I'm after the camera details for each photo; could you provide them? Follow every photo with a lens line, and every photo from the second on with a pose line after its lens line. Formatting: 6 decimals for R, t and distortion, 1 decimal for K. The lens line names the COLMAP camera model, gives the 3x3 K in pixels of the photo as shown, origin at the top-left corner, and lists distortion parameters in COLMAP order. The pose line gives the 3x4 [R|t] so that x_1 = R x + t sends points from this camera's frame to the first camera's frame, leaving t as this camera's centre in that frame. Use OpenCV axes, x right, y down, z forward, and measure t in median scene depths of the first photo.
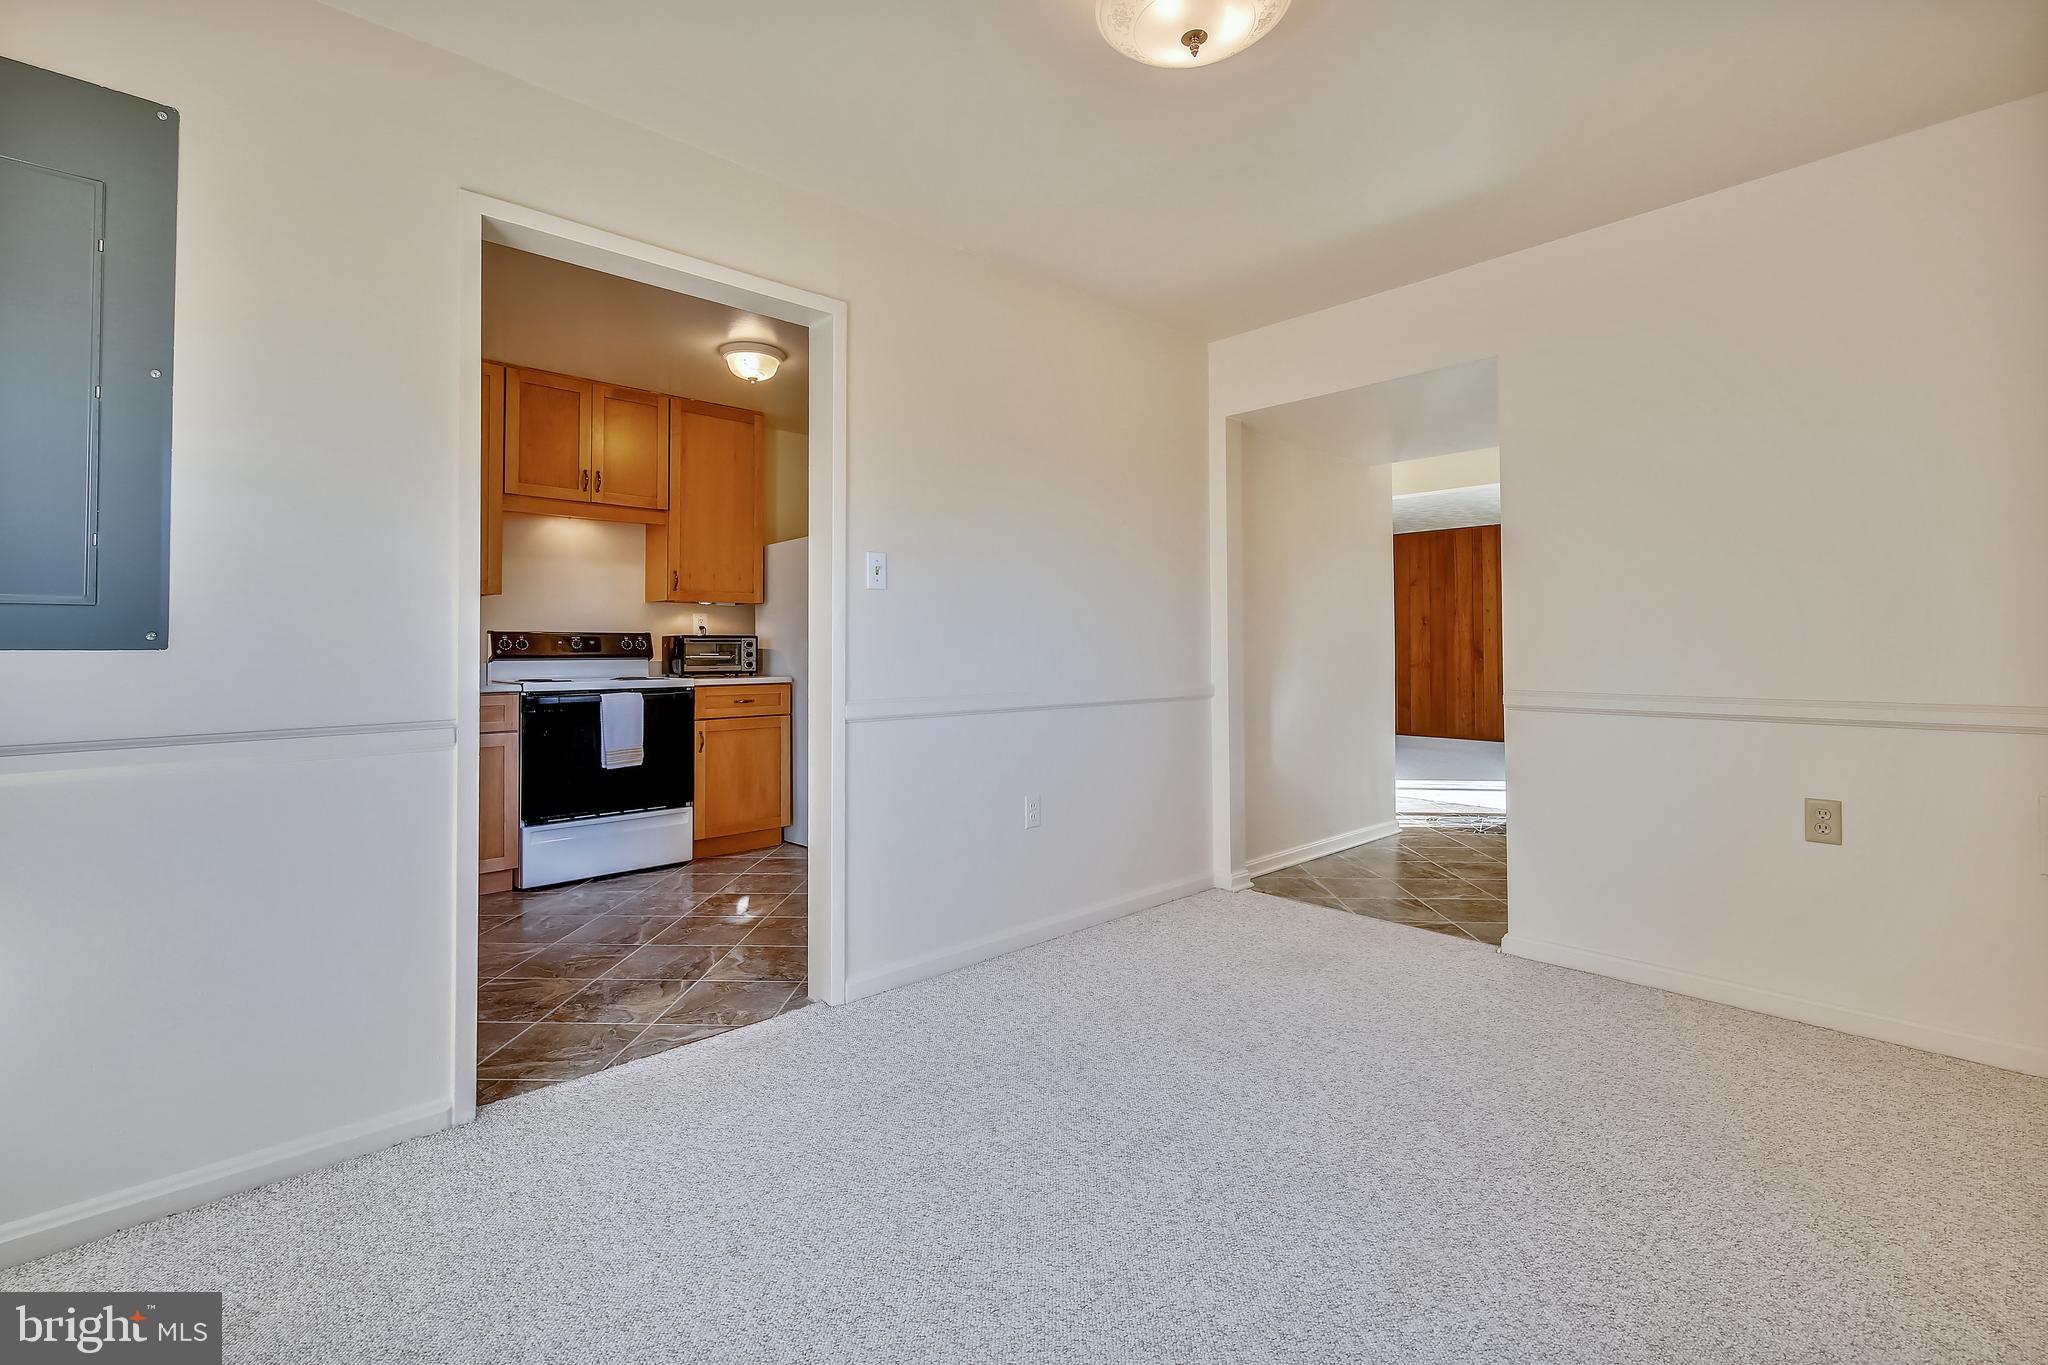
lens RADIAL K [[881.1, 0, 1013.8], [0, 881.1, 623.4], [0, 0, 1]] dist [0.002244, -0.000749]
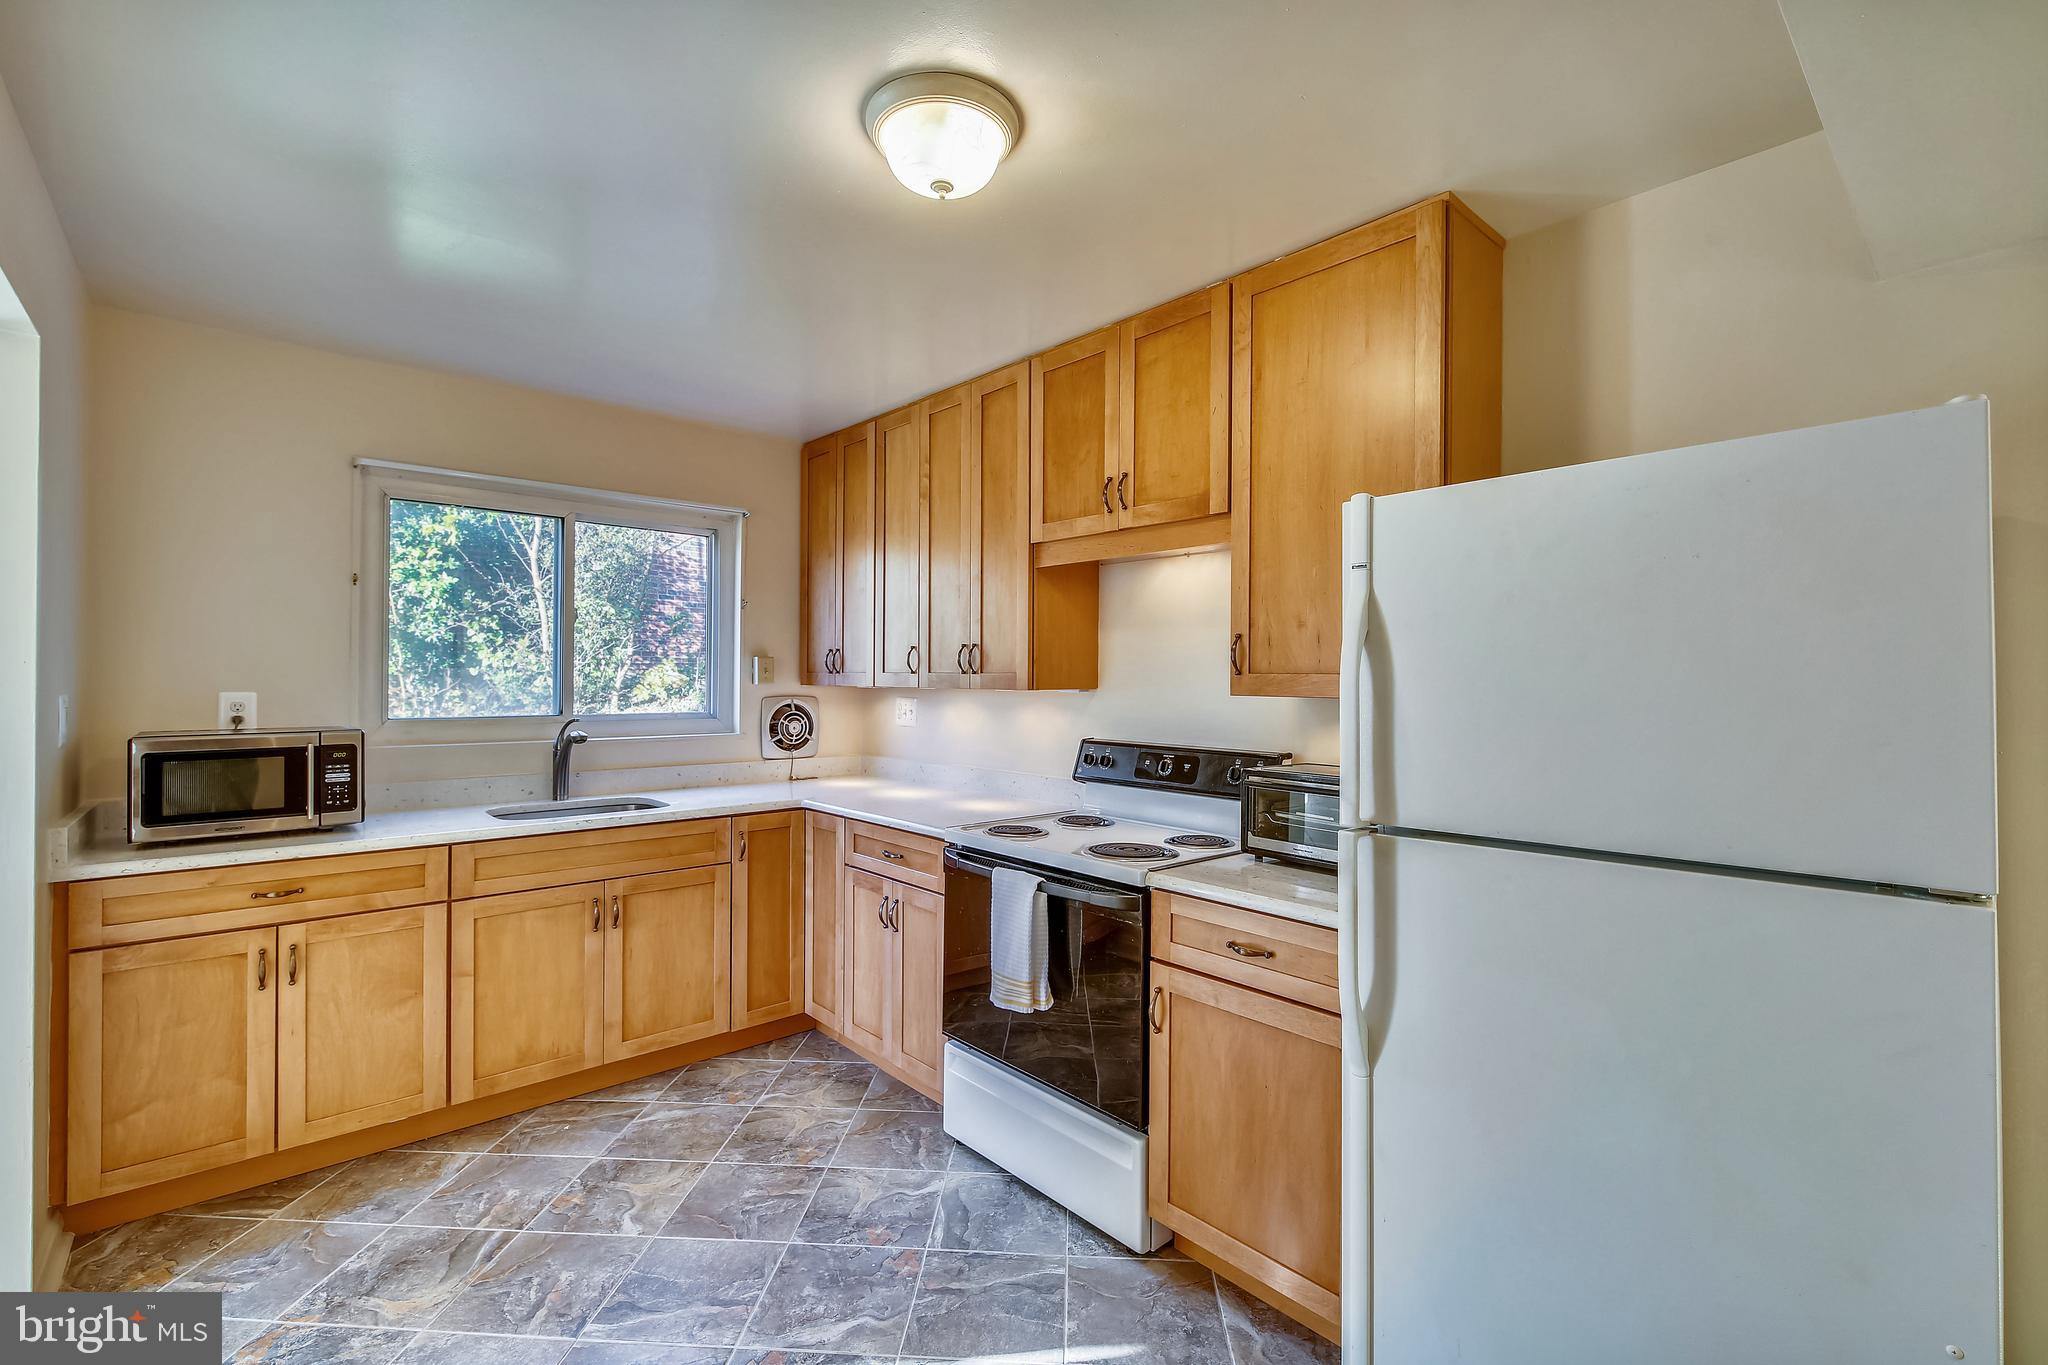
lens RADIAL K [[881.1, 0, 1028.0], [0, 881.1, 672.2], [0, 0, 1]] dist [0.002244, -0.000749]
pose [[-0.010379, -0.002348, -0.999943, 0.102224], [0.018548, 0.999825, -0.002541, -0.040482], [0.999774, -0.018573, -0.010334, 0.902362]]
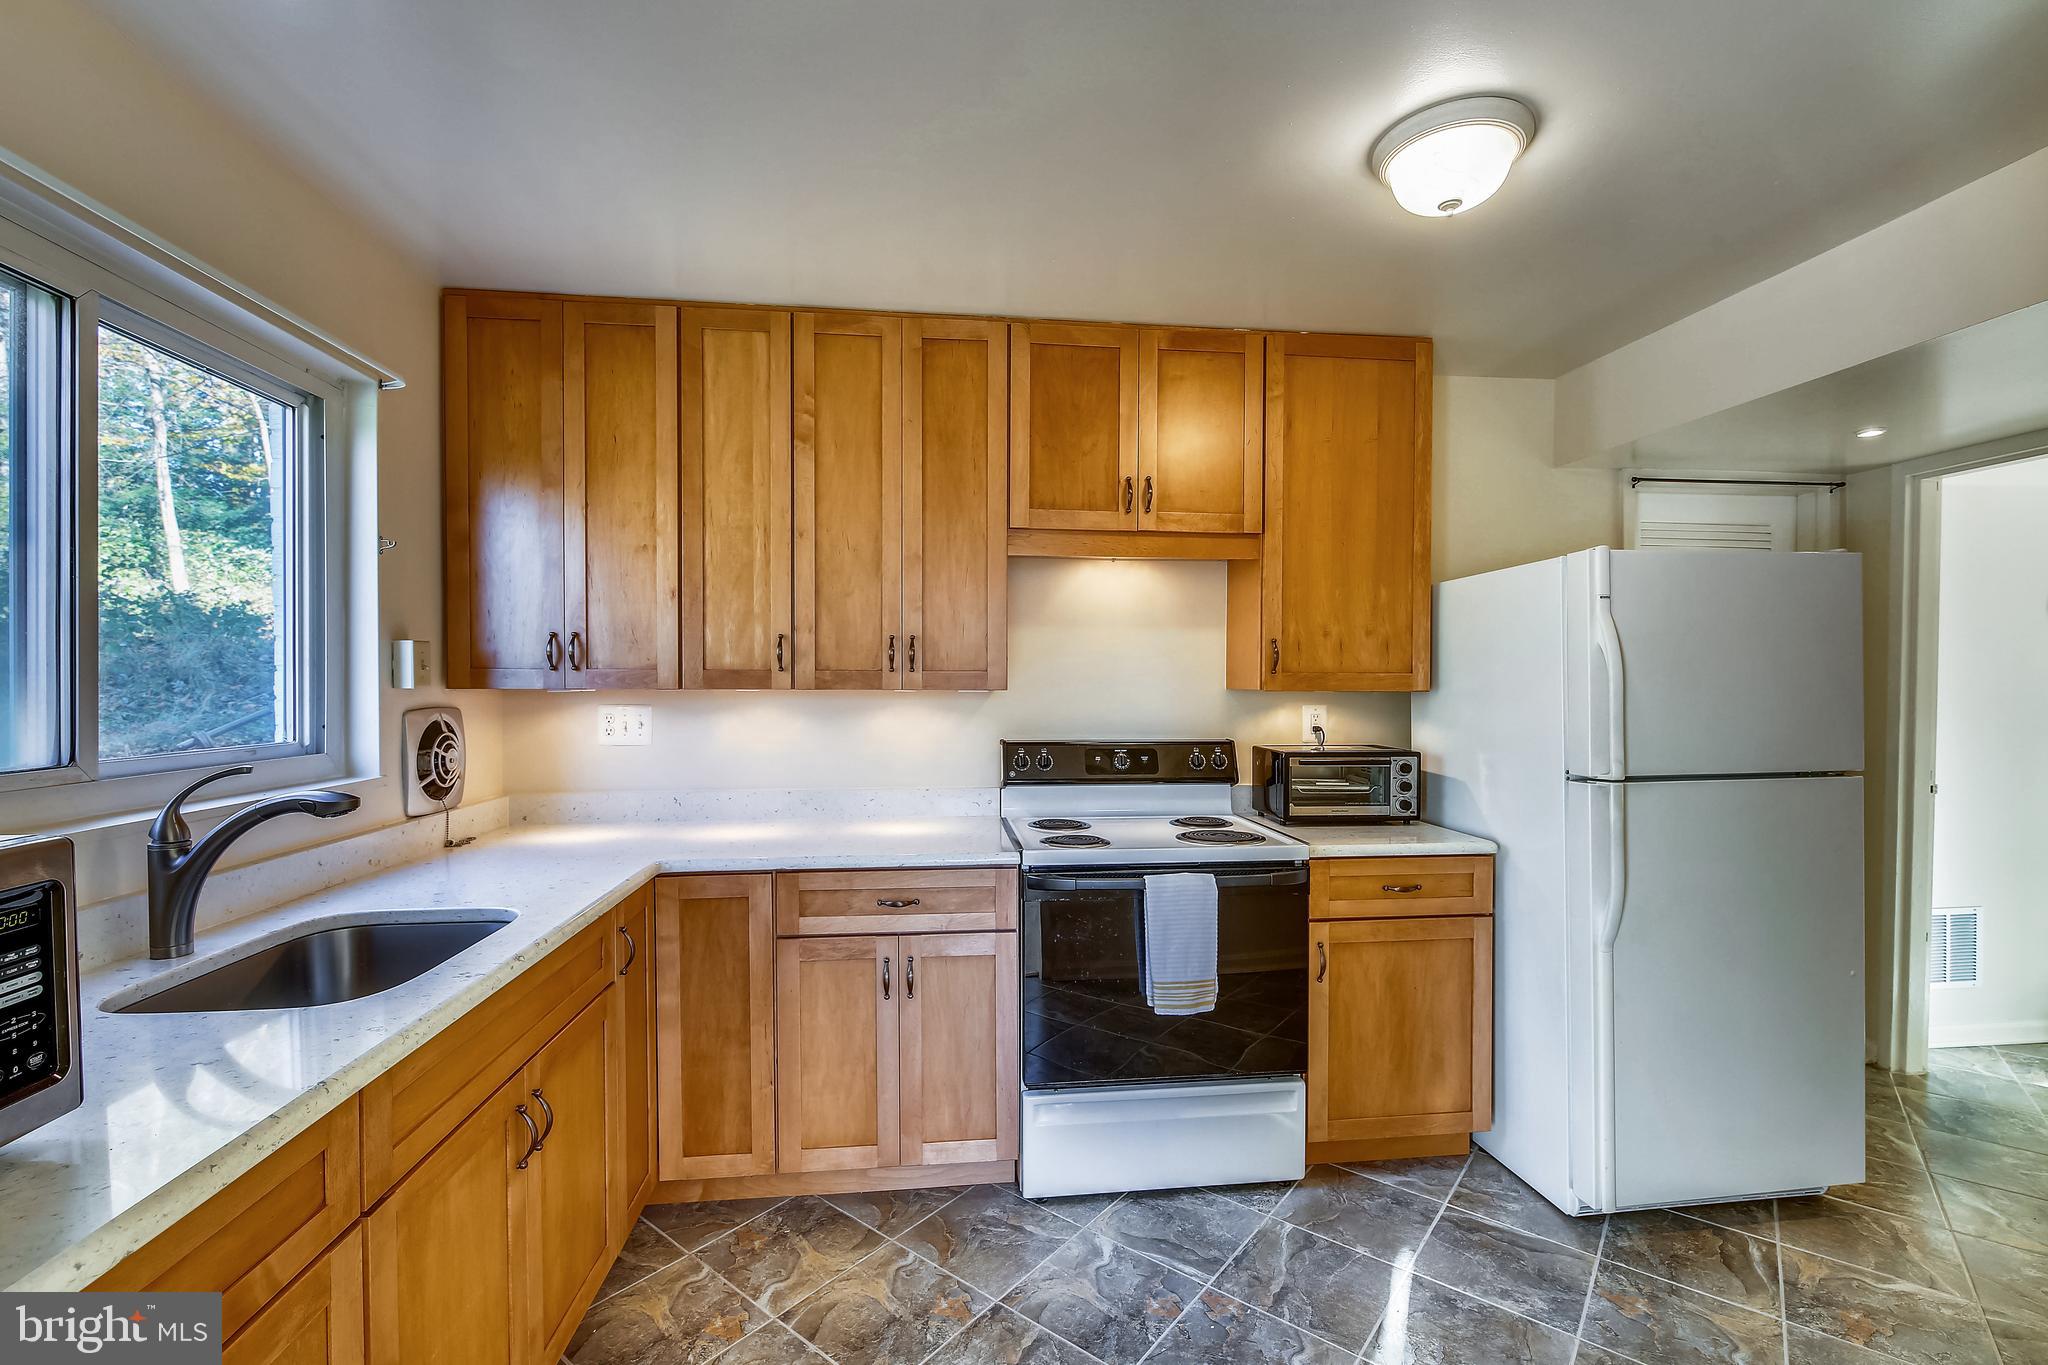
lens RADIAL K [[881.1, 0, 1026.9], [0, 881.1, 690.7], [0, 0, 1]] dist [0.002244, -0.000749]
pose [[0.804363, 0.013314, -0.593989, -0.175519], [0.009385, 0.999339, 0.035107, -0.048736], [0.594064, -0.033813, 0.803707, 0.450569]]
